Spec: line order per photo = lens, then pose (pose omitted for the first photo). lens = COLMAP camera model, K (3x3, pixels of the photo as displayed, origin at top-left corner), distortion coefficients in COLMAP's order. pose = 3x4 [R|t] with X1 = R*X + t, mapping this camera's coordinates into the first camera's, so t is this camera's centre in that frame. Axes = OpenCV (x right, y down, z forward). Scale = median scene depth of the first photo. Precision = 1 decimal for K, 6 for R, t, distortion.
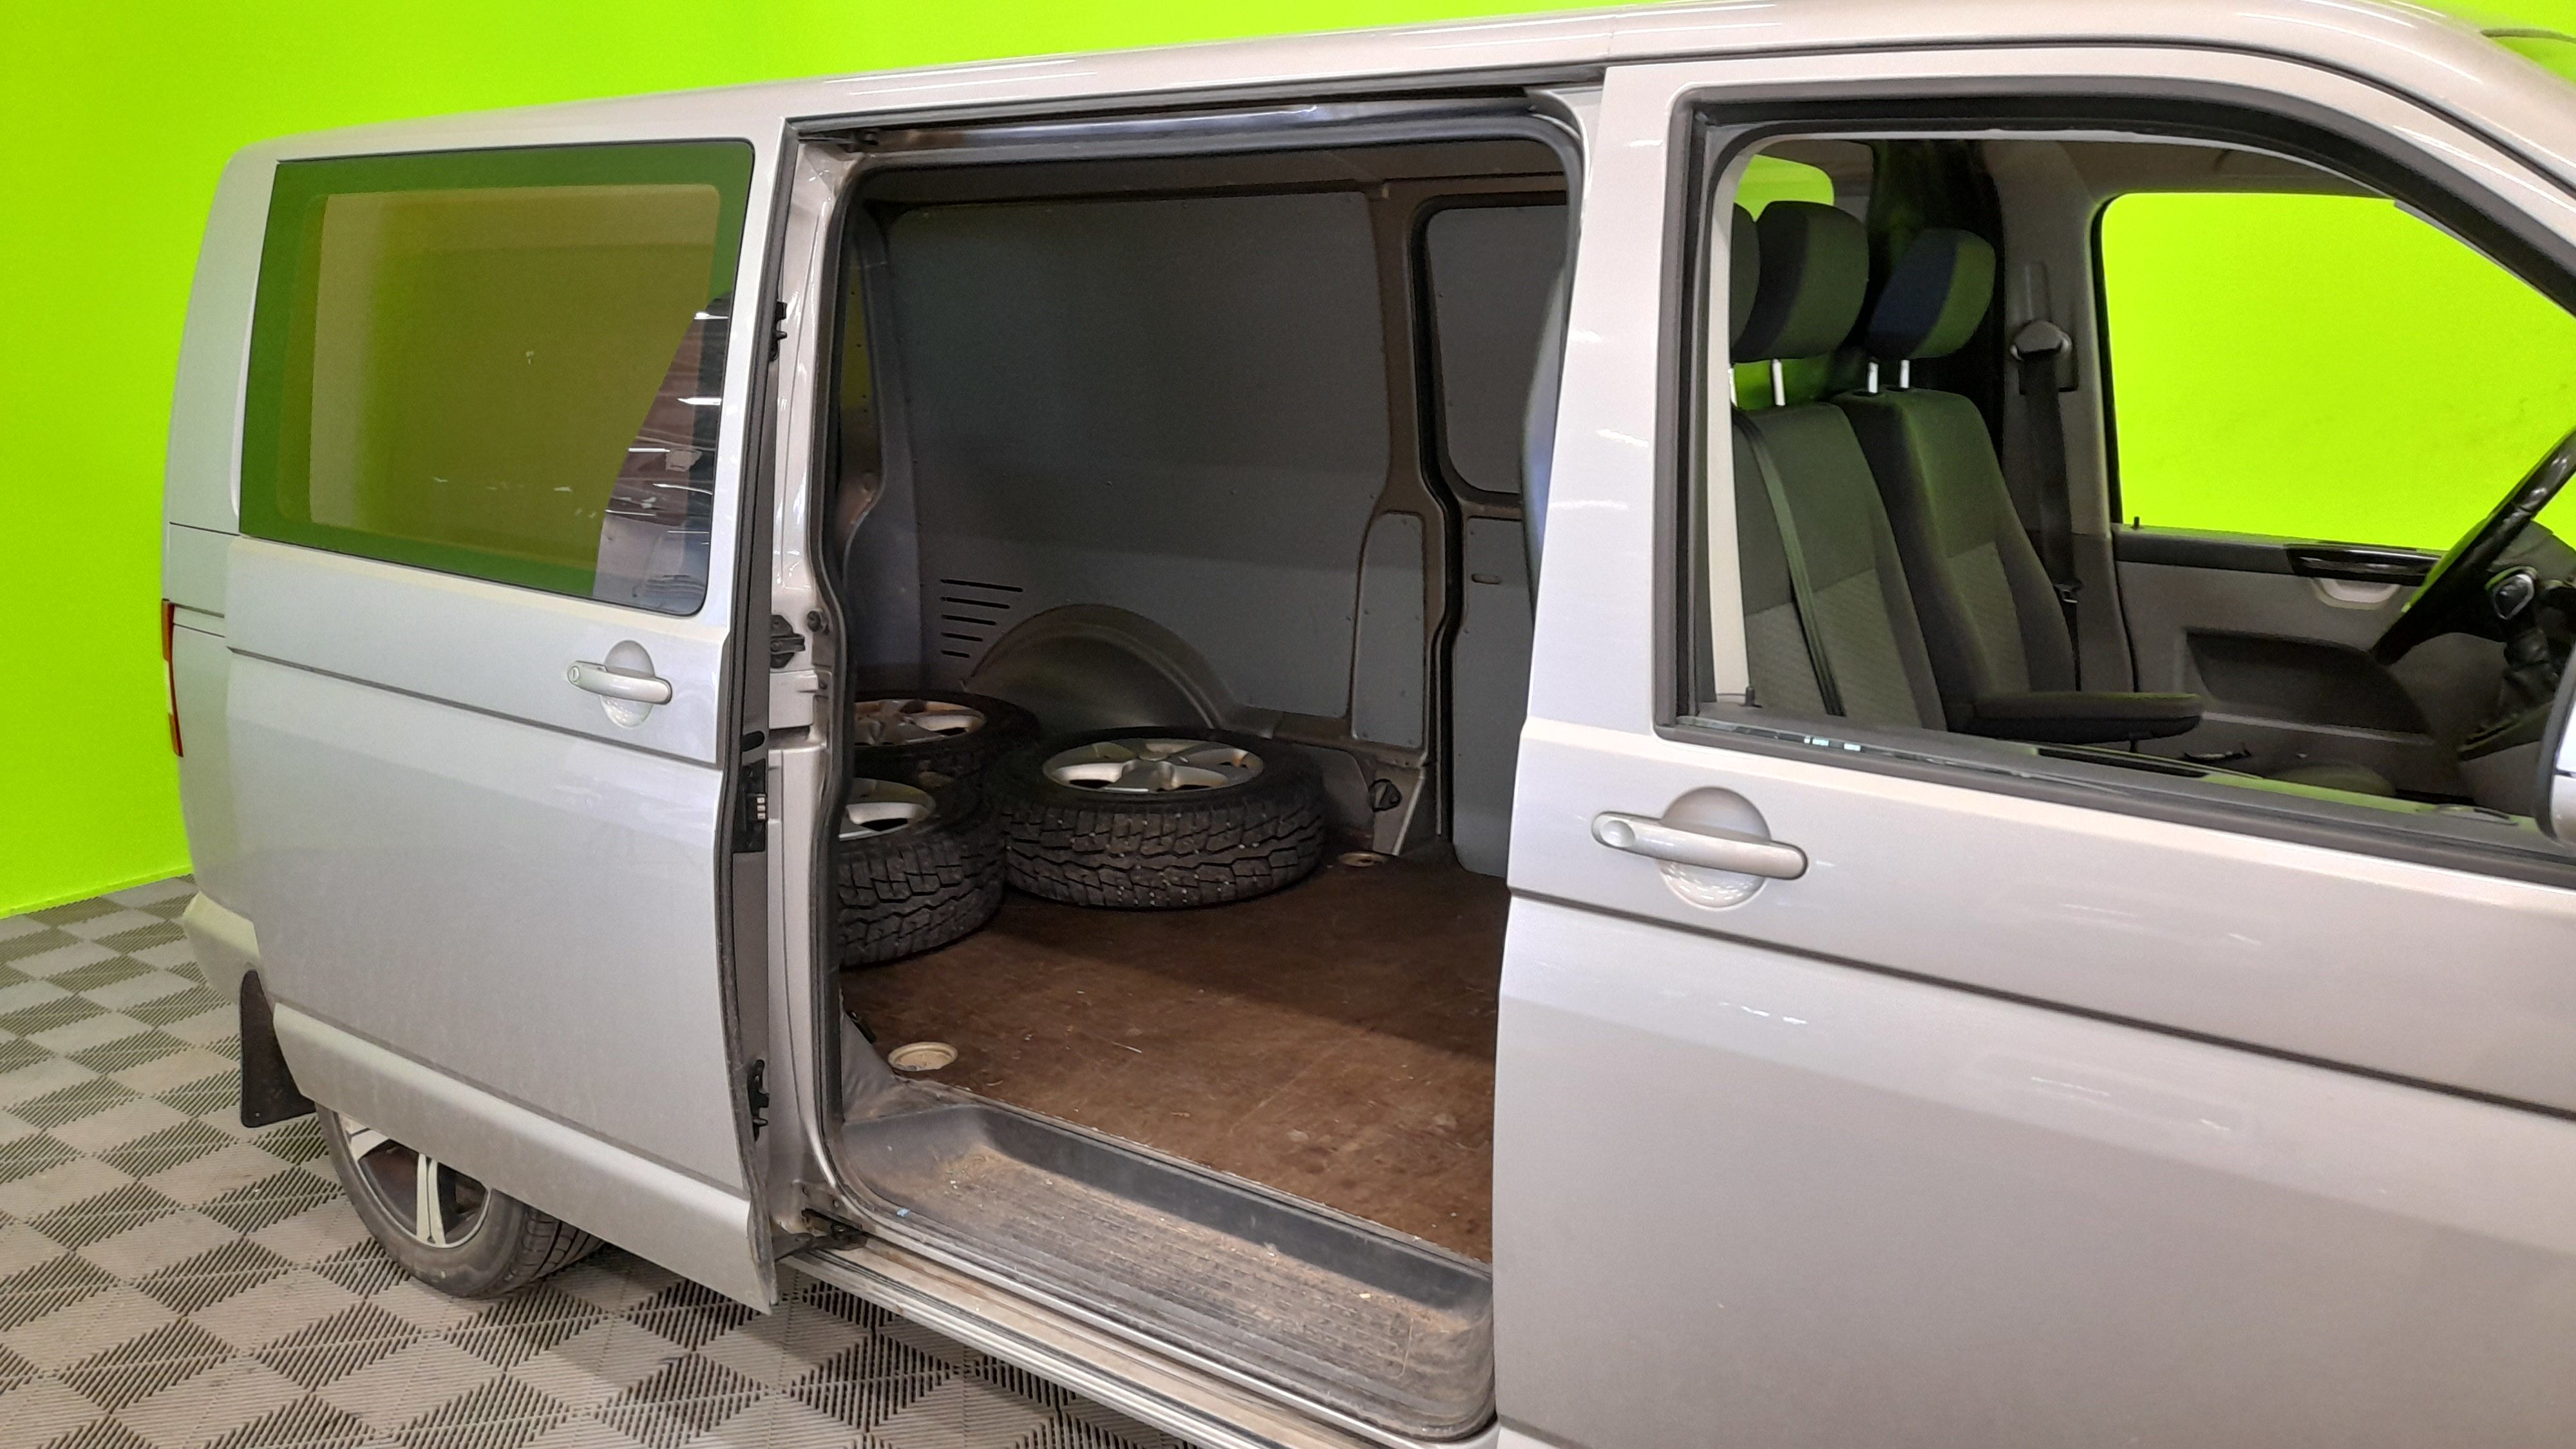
lens RADIAL K [[1879.0, 0, 1308.1], [0, 1879.0, 723.2], [0, 0, 1]] dist [0.048410, -0.028354]
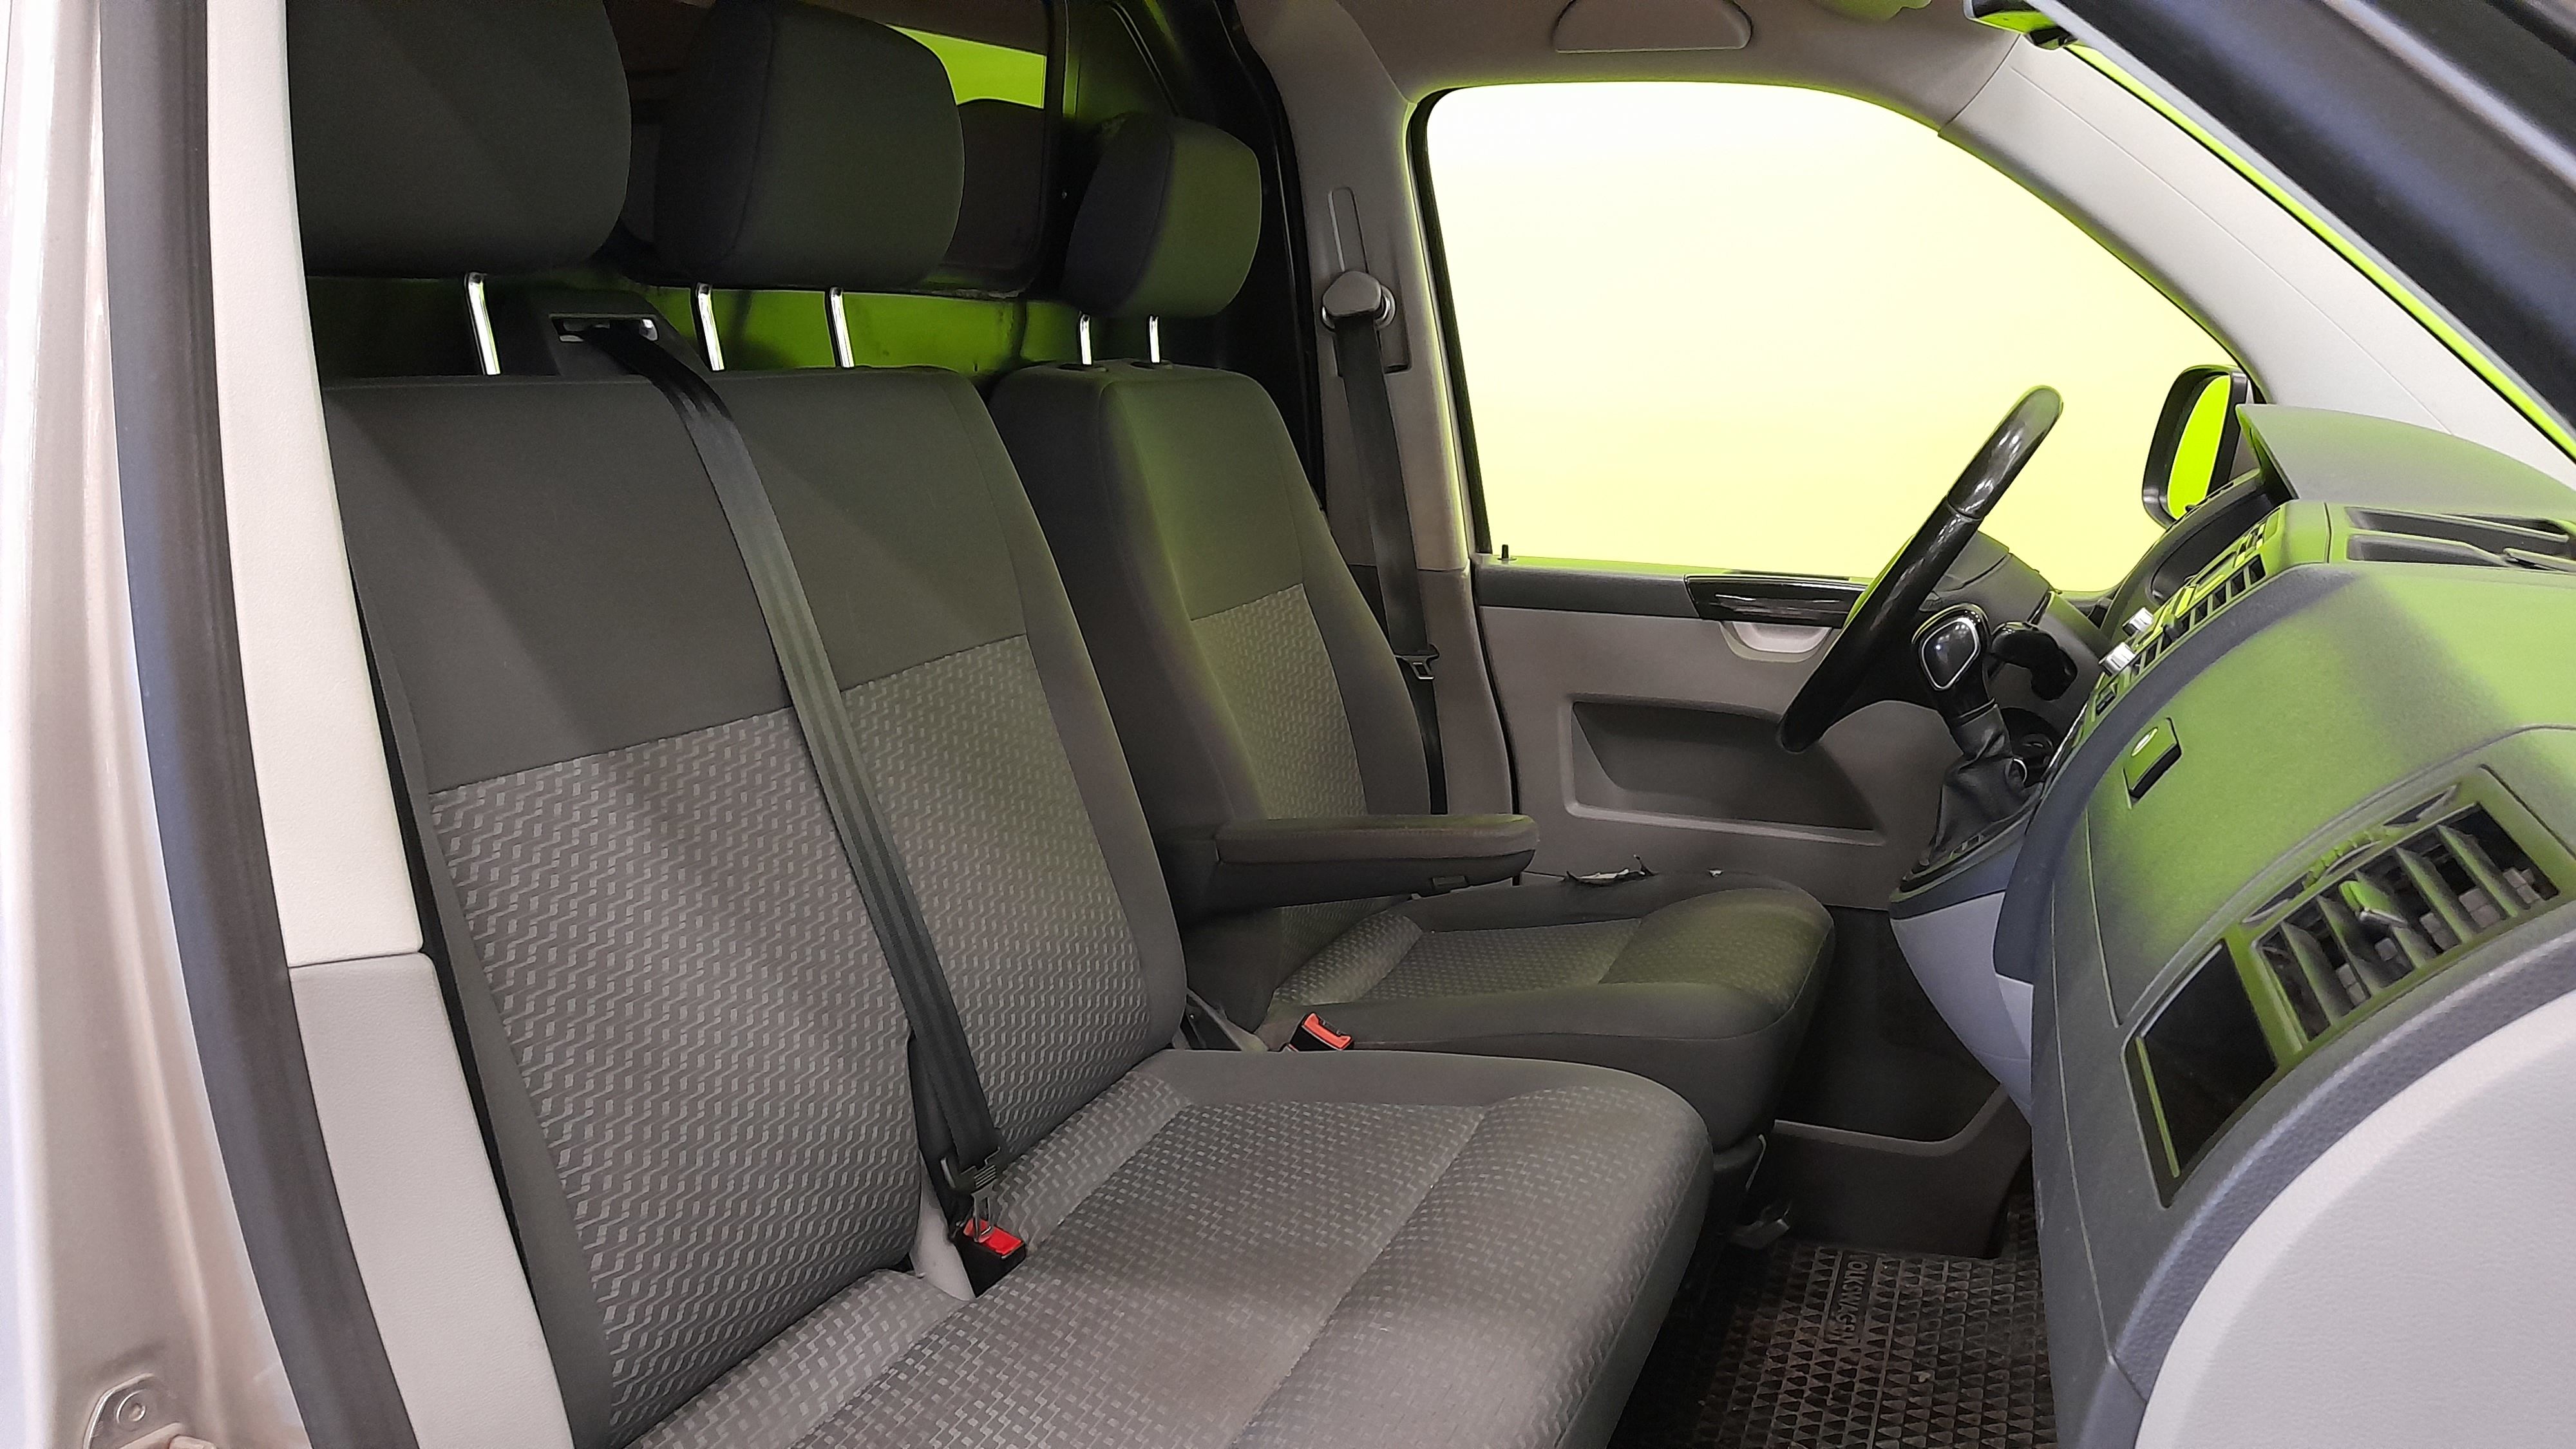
lens RADIAL K [[1879.0, 0, 1292.6], [0, 1879.0, 746.3], [0, 0, 1]] dist [0.048410, -0.028354]
pose [[0.977871, -0.048630, 0.203478, 0.229021], [0.051519, 0.998632, -0.008922, -0.032058], [-0.202766, 0.019207, 0.979039, 0.342876]]
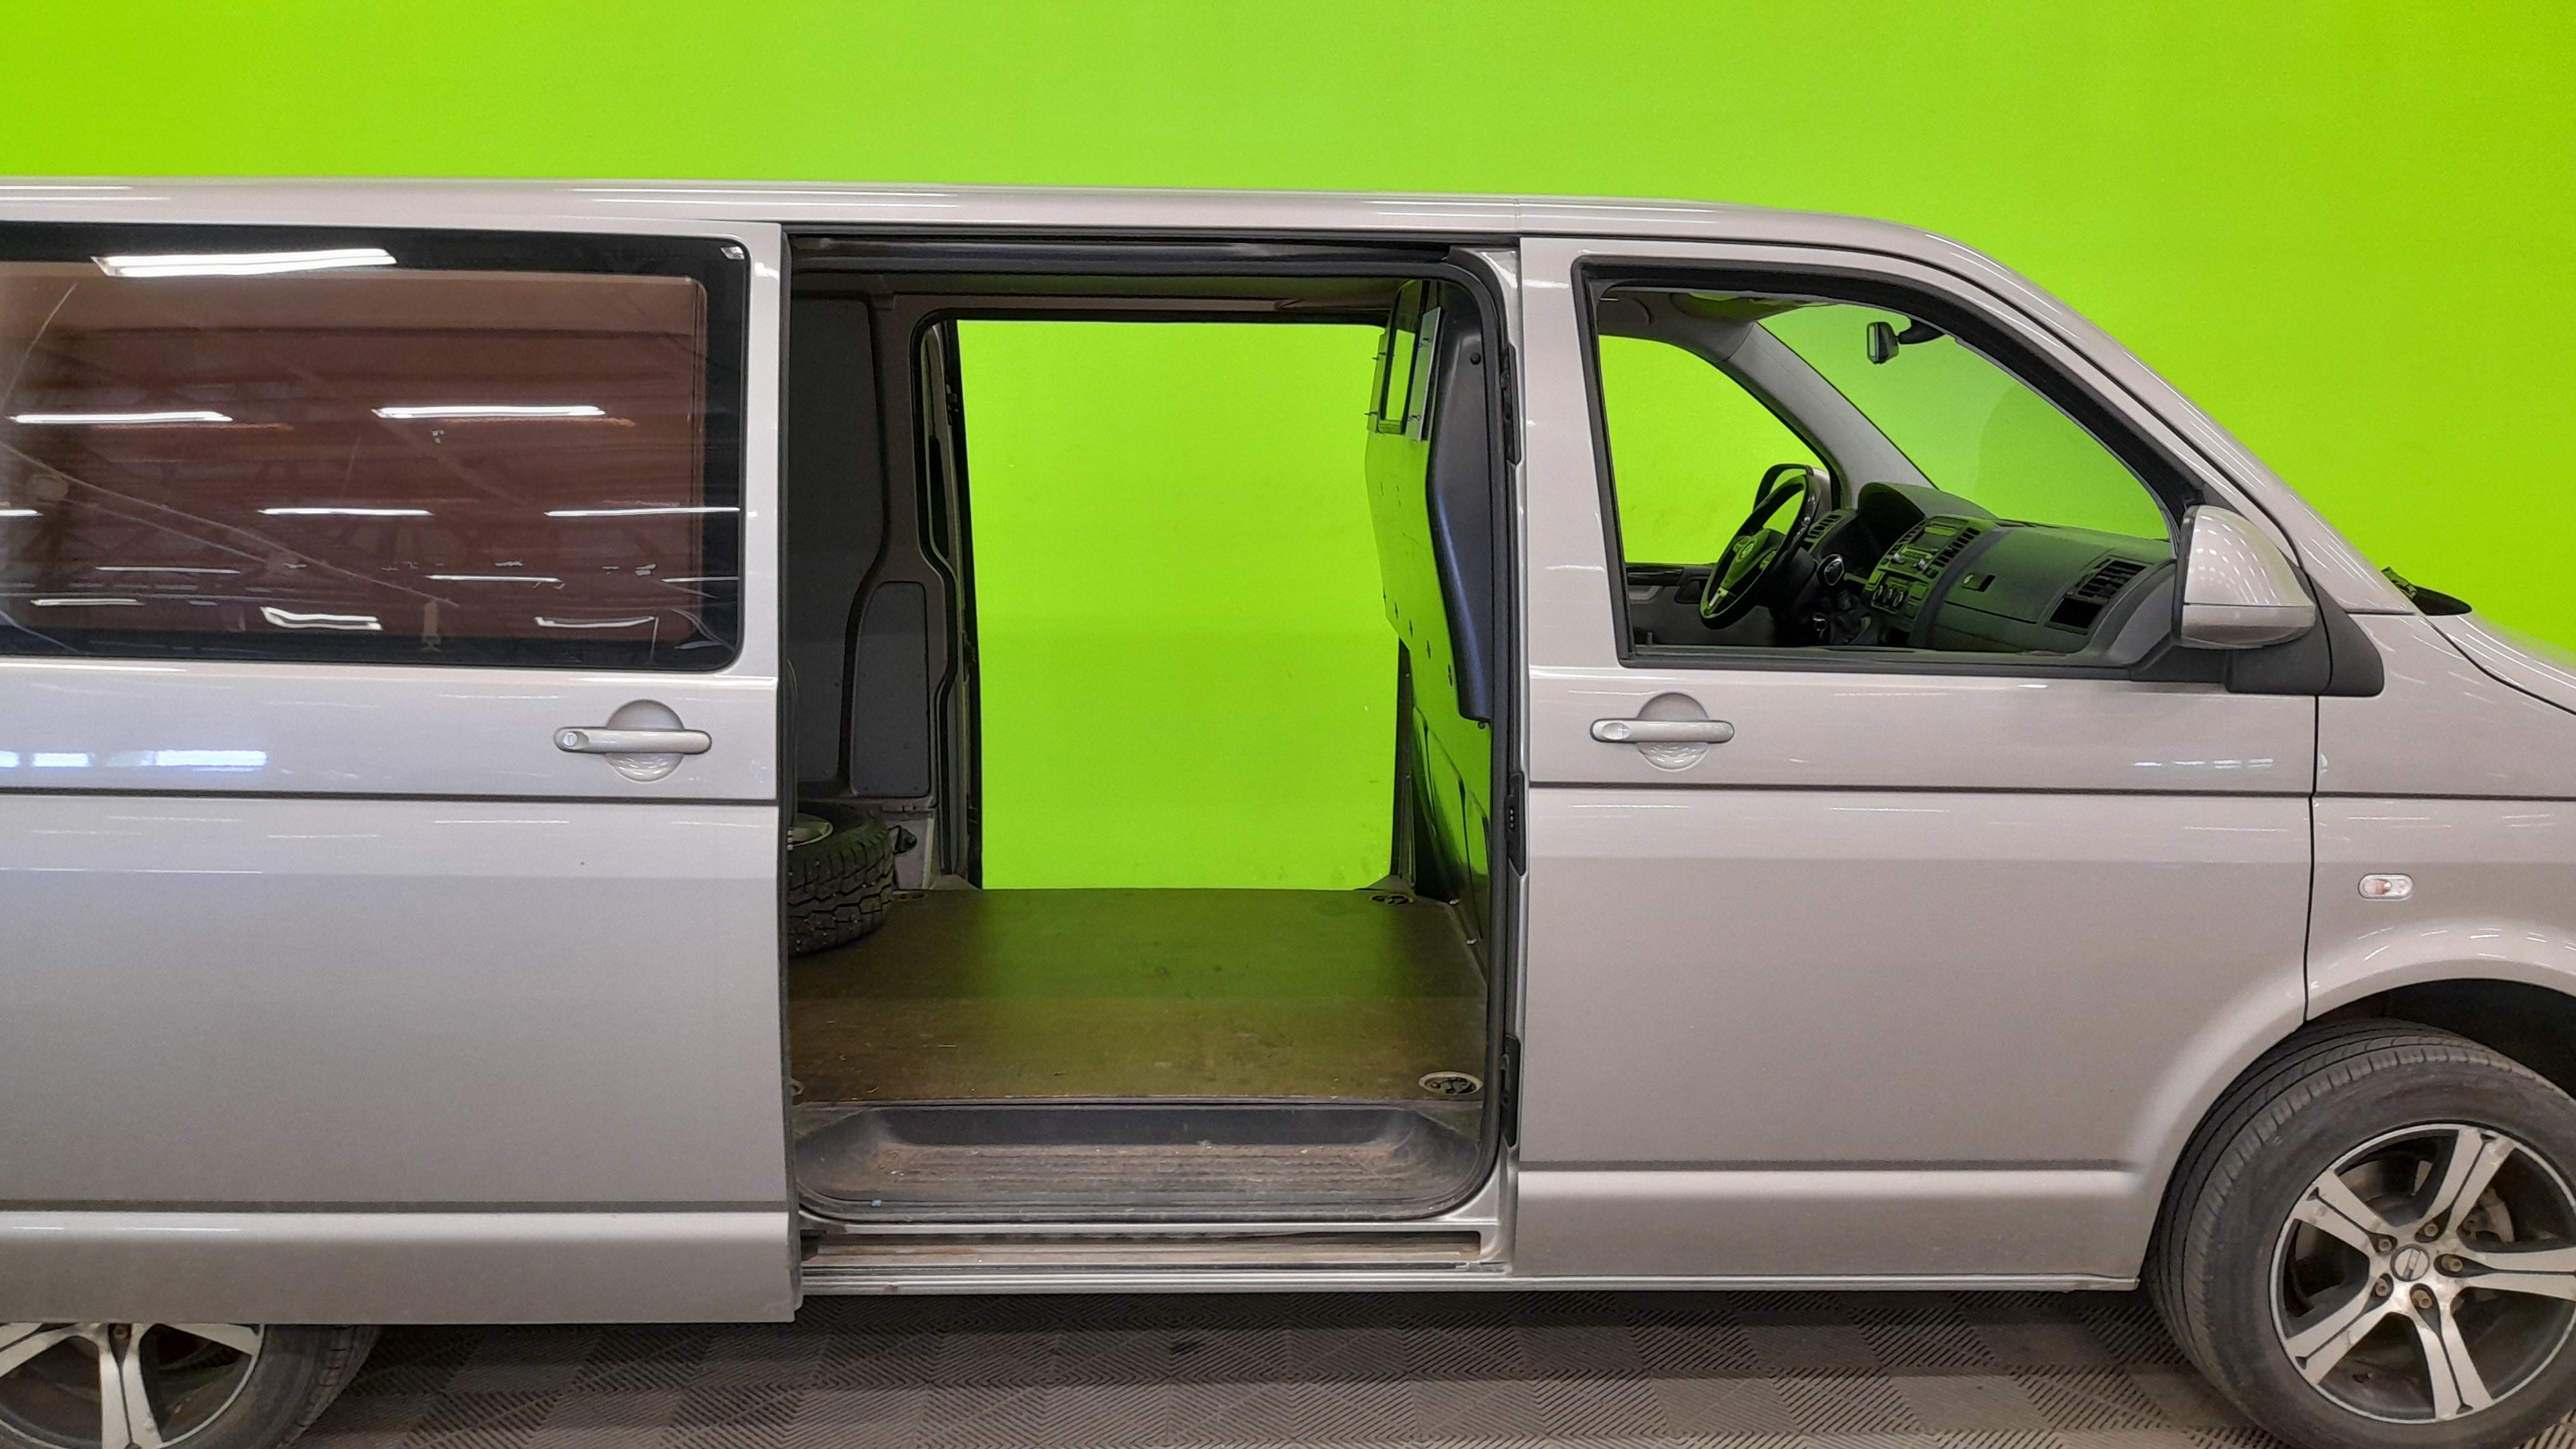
lens RADIAL K [[1879.0, 0, 1286.5], [0, 1879.0, 720.4], [0, 0, 1]] dist [0.048410, -0.028354]
pose [[0.800975, -0.089462, 0.591976, -0.613791], [0.126922, 0.991672, -0.021866, 0.031864], [-0.585090, 0.092648, 0.805659, -0.051508]]
